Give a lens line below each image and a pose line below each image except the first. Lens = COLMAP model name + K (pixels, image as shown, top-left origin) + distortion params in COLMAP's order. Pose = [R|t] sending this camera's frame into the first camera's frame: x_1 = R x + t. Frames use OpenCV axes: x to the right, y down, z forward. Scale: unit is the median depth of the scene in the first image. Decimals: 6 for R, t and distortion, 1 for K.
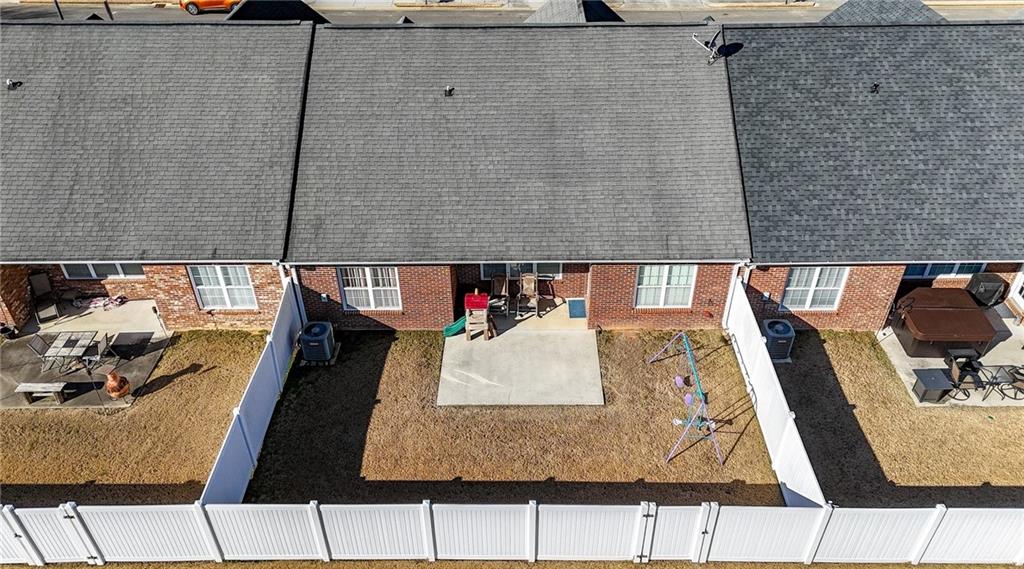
lens RADIAL K [[708.6, 0, 512.0], [0, 708.6, 284.5], [0, 0, 1]] dist [0.004887, 0.000133]
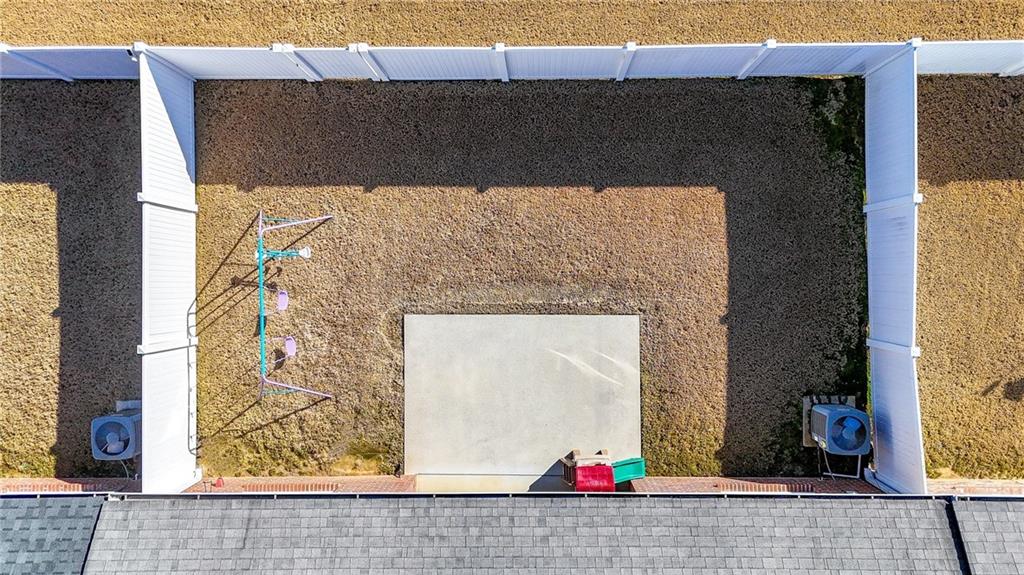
lens RADIAL K [[744.4, 0, 535.9], [0, 744.4, 287.1], [0, 0, 1]] dist [0.043534, -0.042736]
pose [[-0.999647, 0.021403, 0.015726, -0.014620], [-0.000722, -0.613803, 0.789459, -0.393491], [0.026549, 0.789169, 0.613602, 0.502698]]
